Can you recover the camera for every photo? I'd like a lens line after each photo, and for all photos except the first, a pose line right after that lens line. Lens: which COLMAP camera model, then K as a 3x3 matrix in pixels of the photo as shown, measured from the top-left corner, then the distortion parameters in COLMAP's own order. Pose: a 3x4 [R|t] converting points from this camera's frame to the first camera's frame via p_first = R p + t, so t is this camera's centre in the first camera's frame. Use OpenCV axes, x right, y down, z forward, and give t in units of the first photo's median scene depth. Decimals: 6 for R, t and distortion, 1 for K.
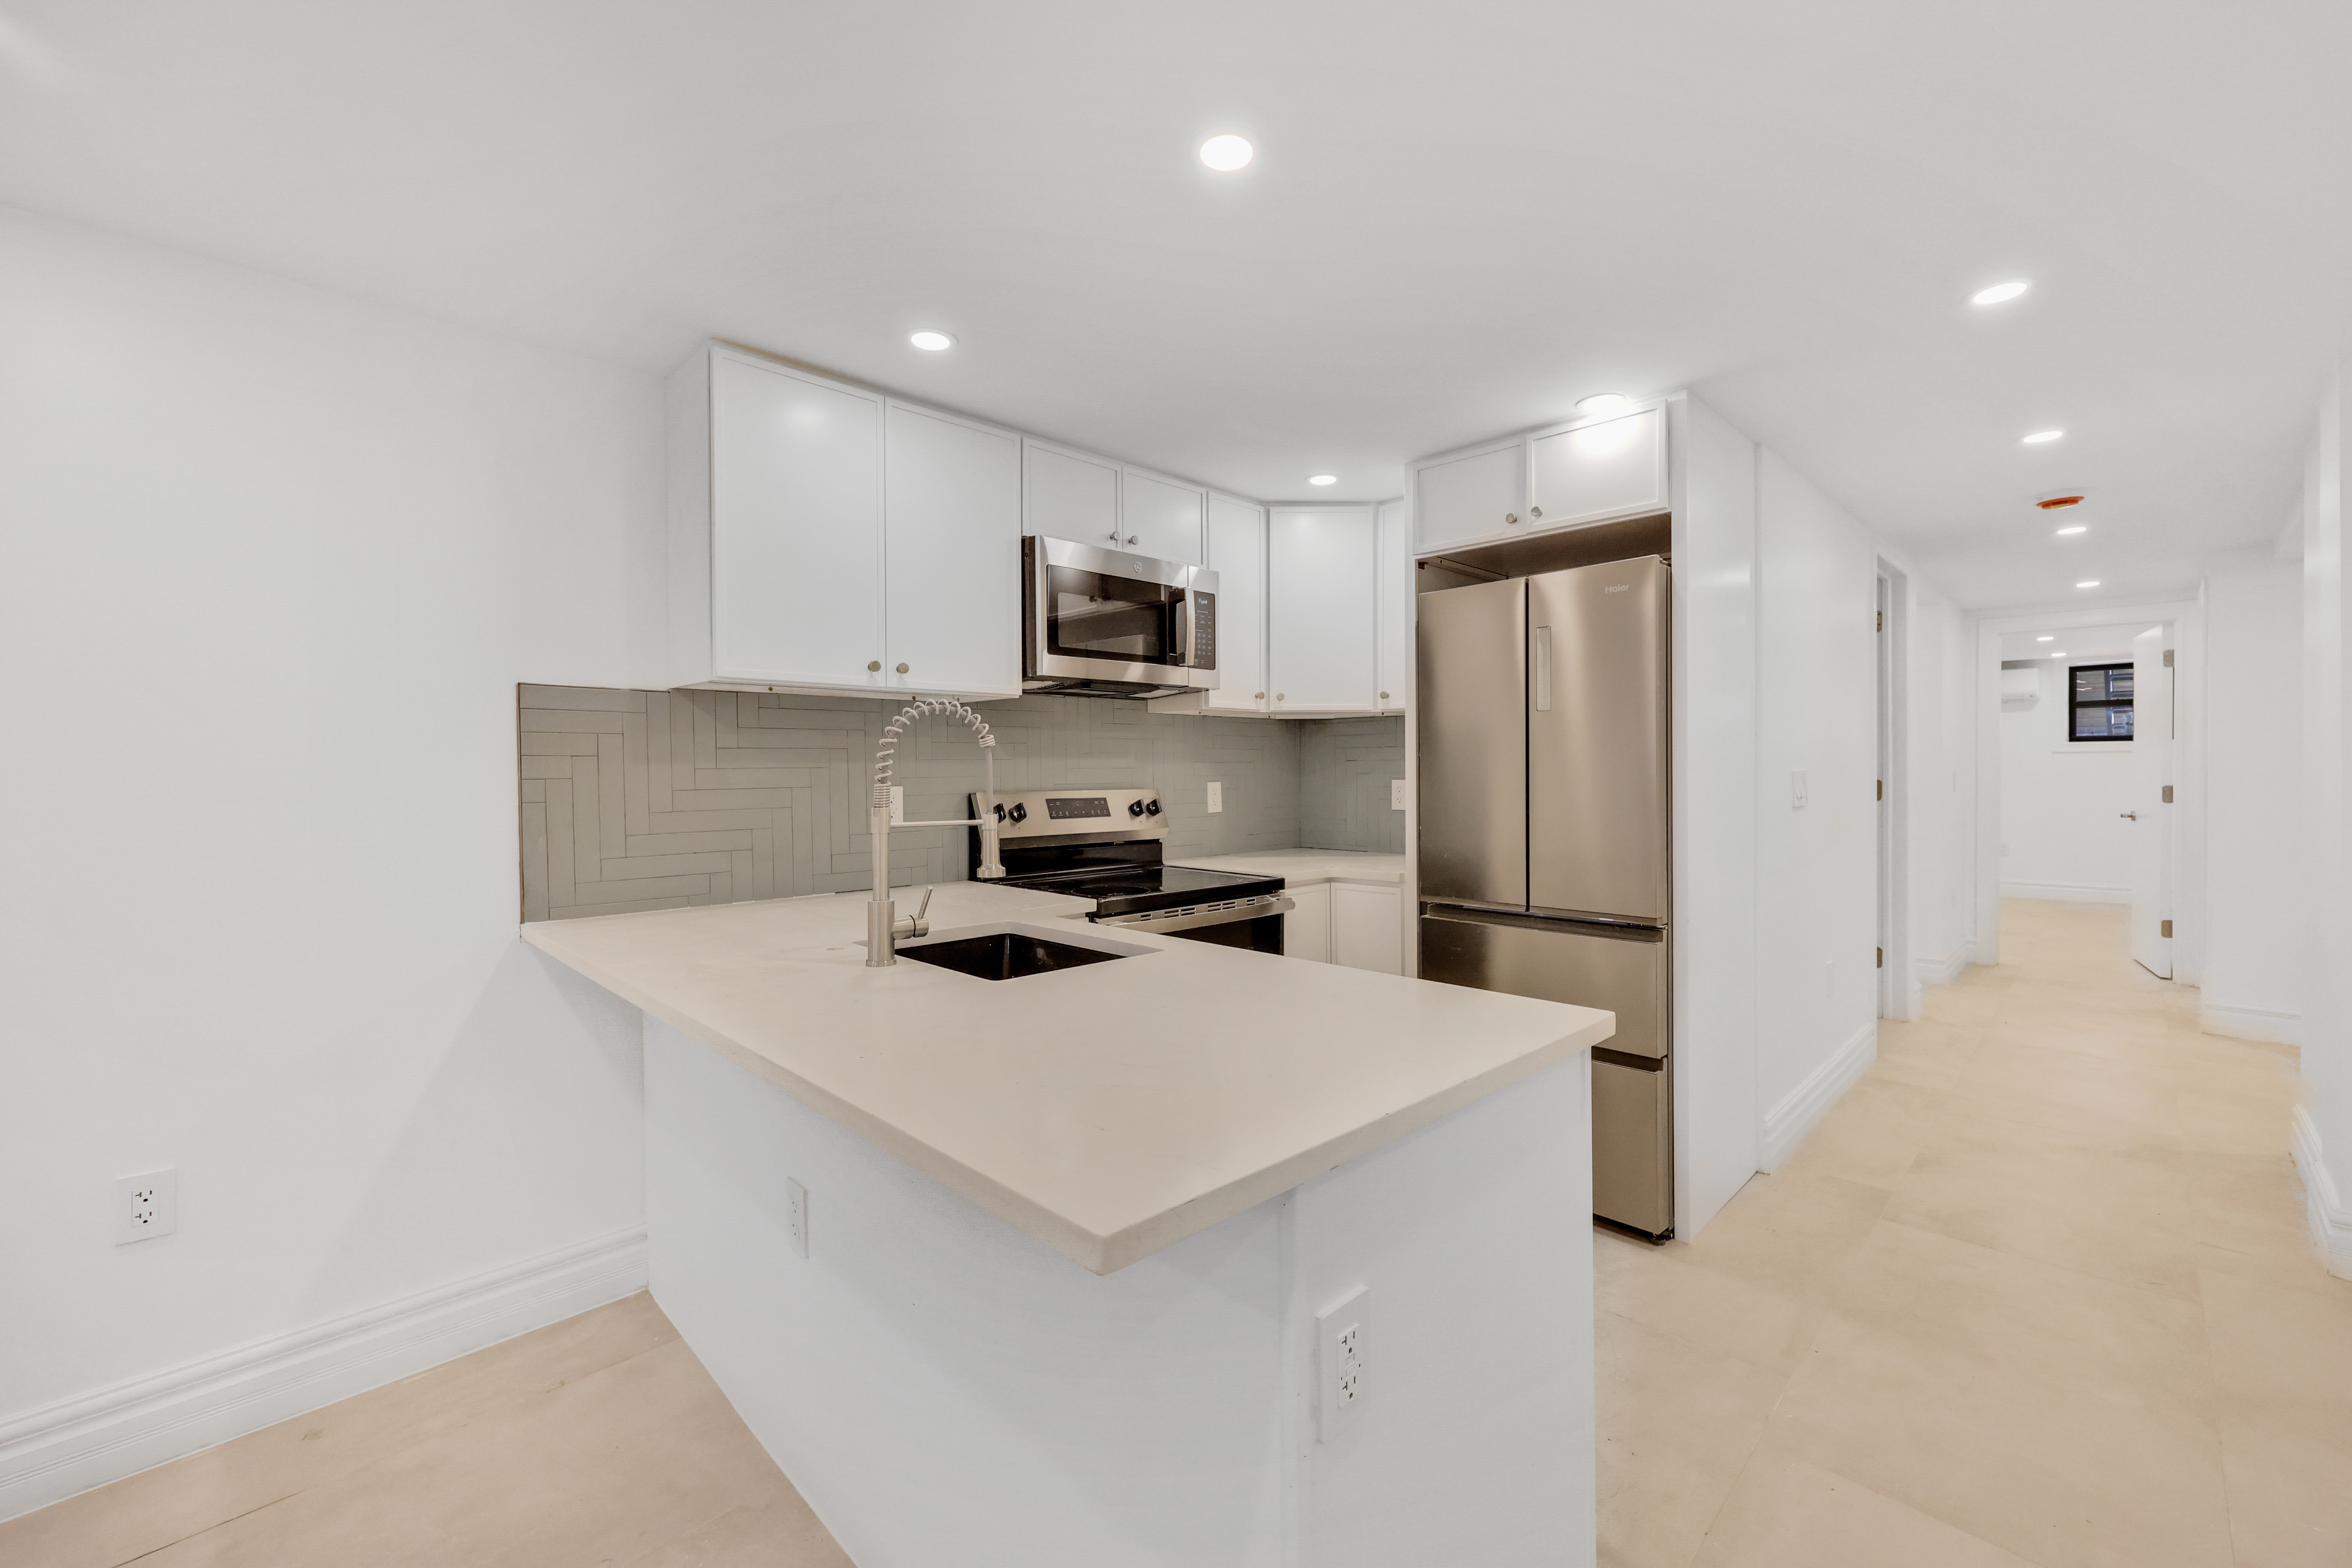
lens RADIAL K [[960.6, 0, 1176.1], [0, 960.6, 784.8], [0, 0, 1]] dist [0.003014, 0.000596]
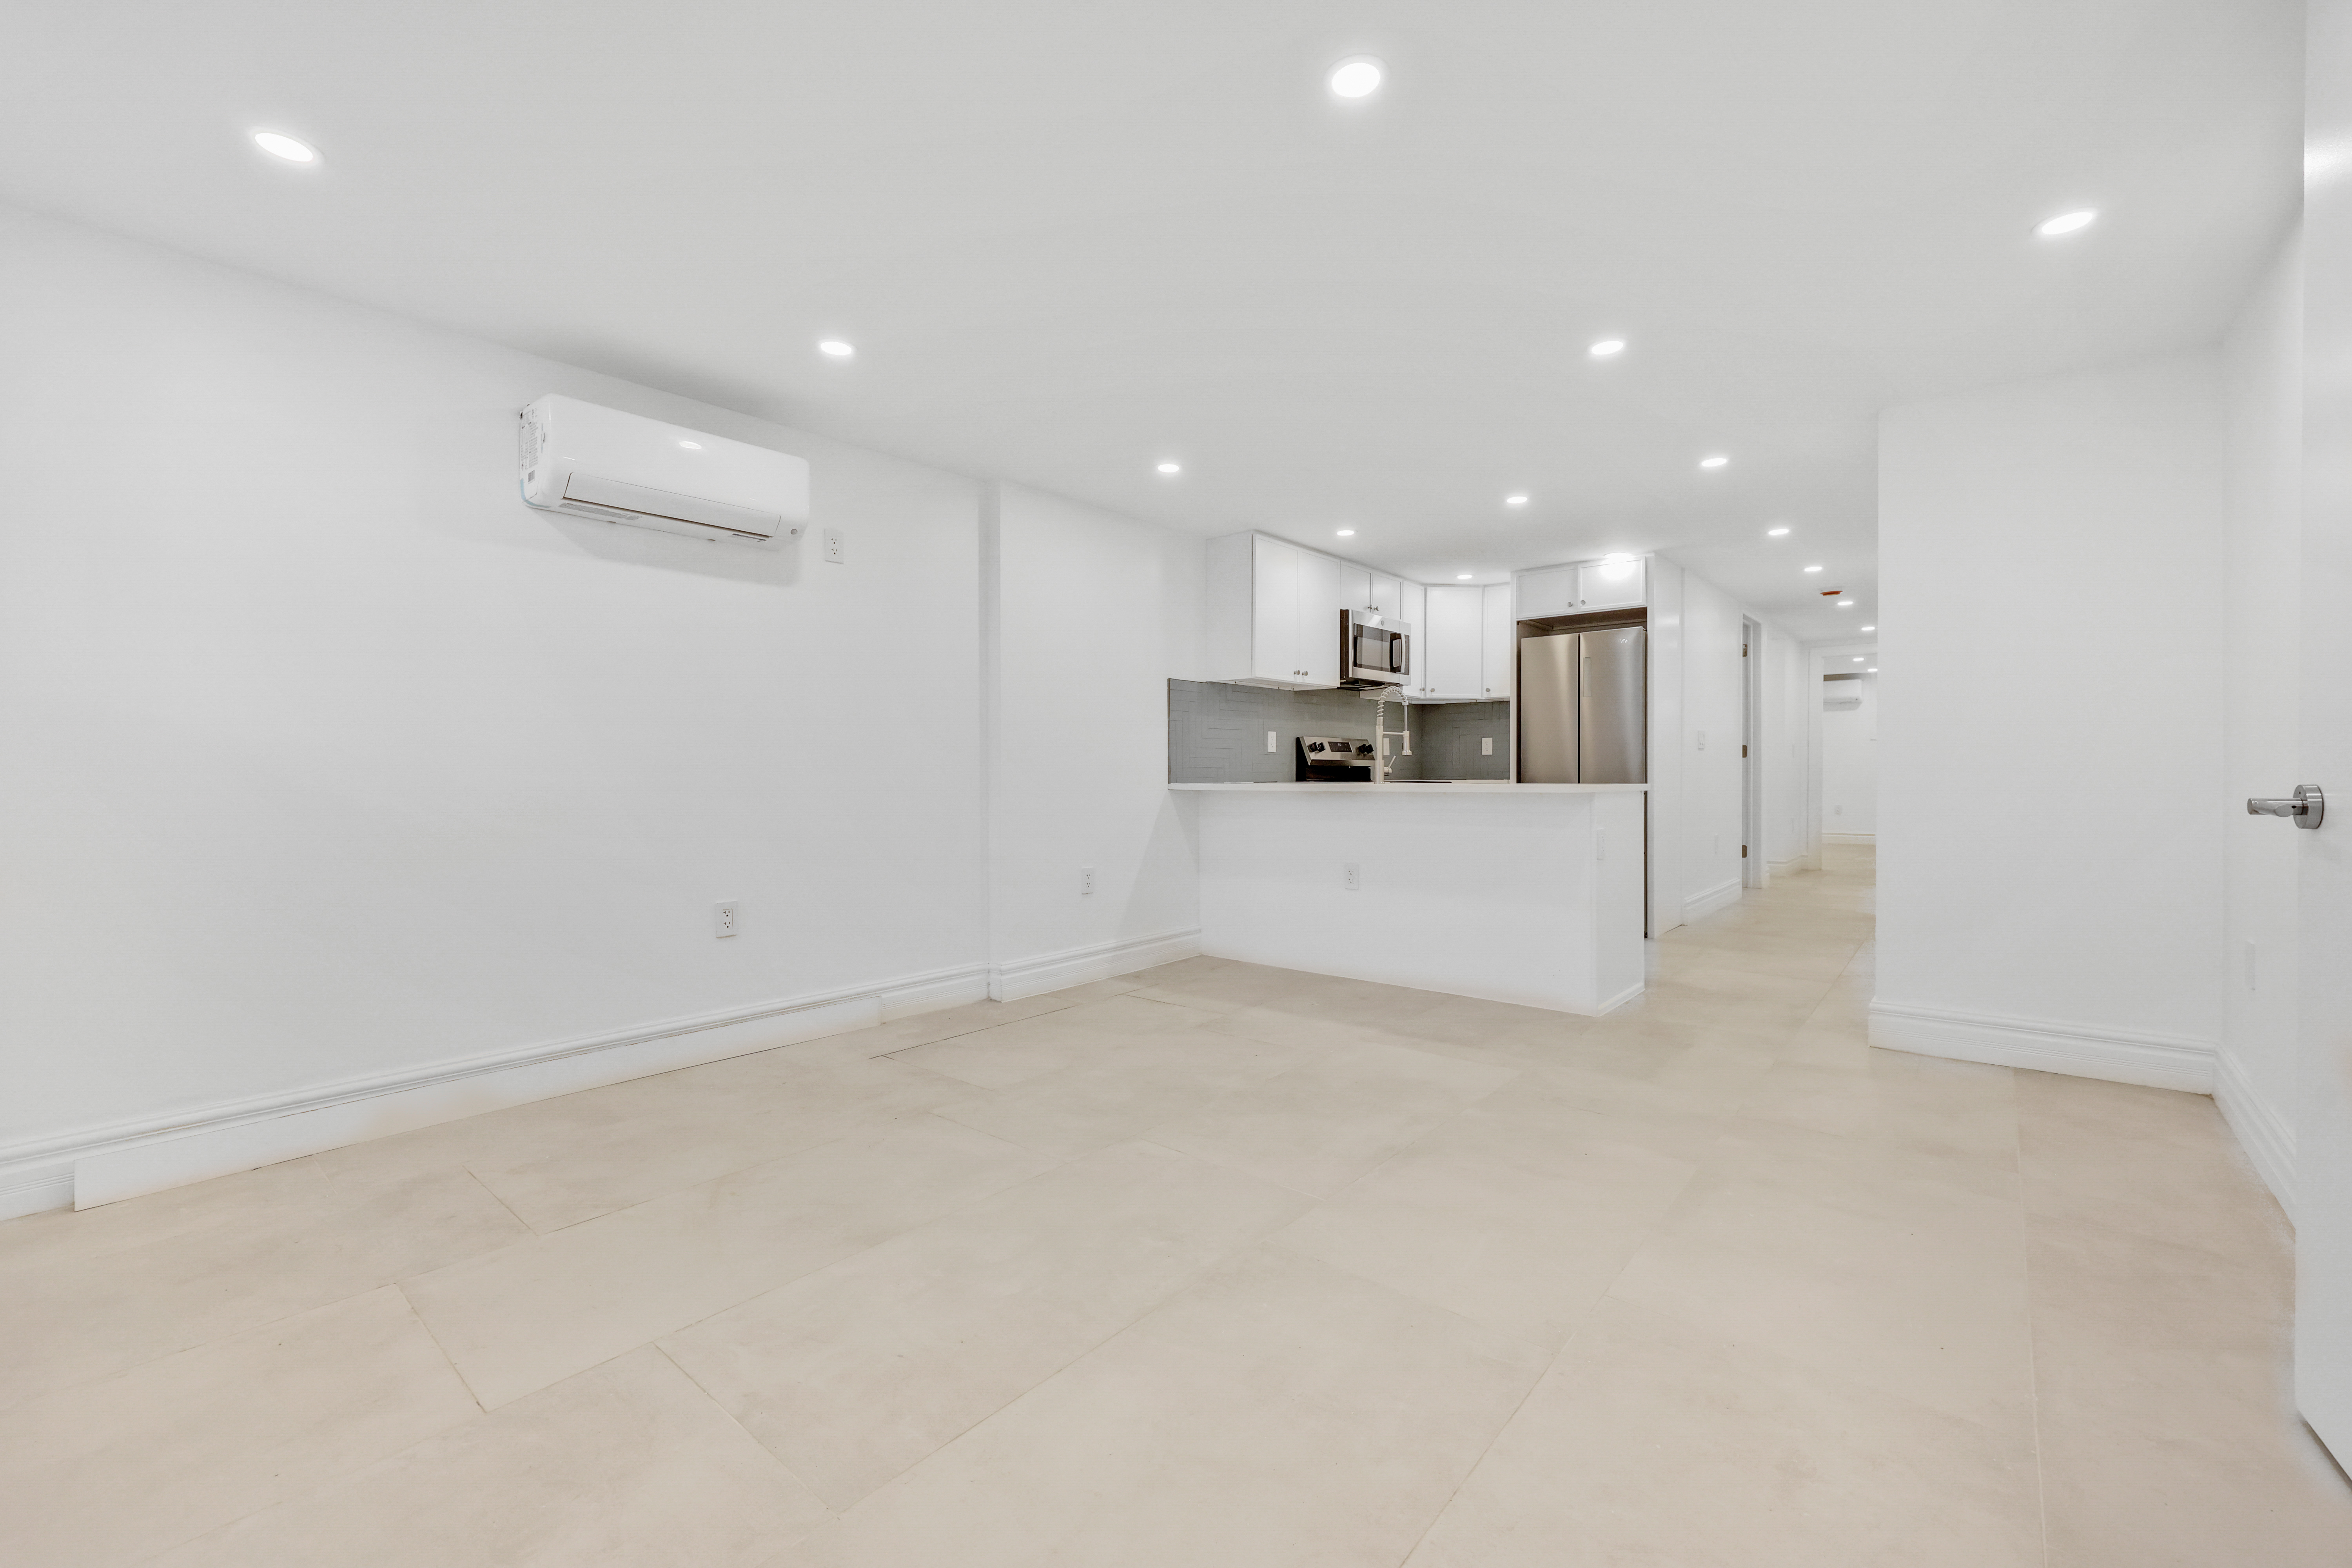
lens RADIAL K [[960.6, 0, 1175.9], [0, 960.6, 782.4], [0, 0, 1]] dist [0.003014, 0.000596]
pose [[0.996584, 0.003727, 0.082496, -0.599044], [-0.003411, 0.999986, -0.003967, 0.105097], [-0.082509, 0.003672, 0.996584, -0.890288]]
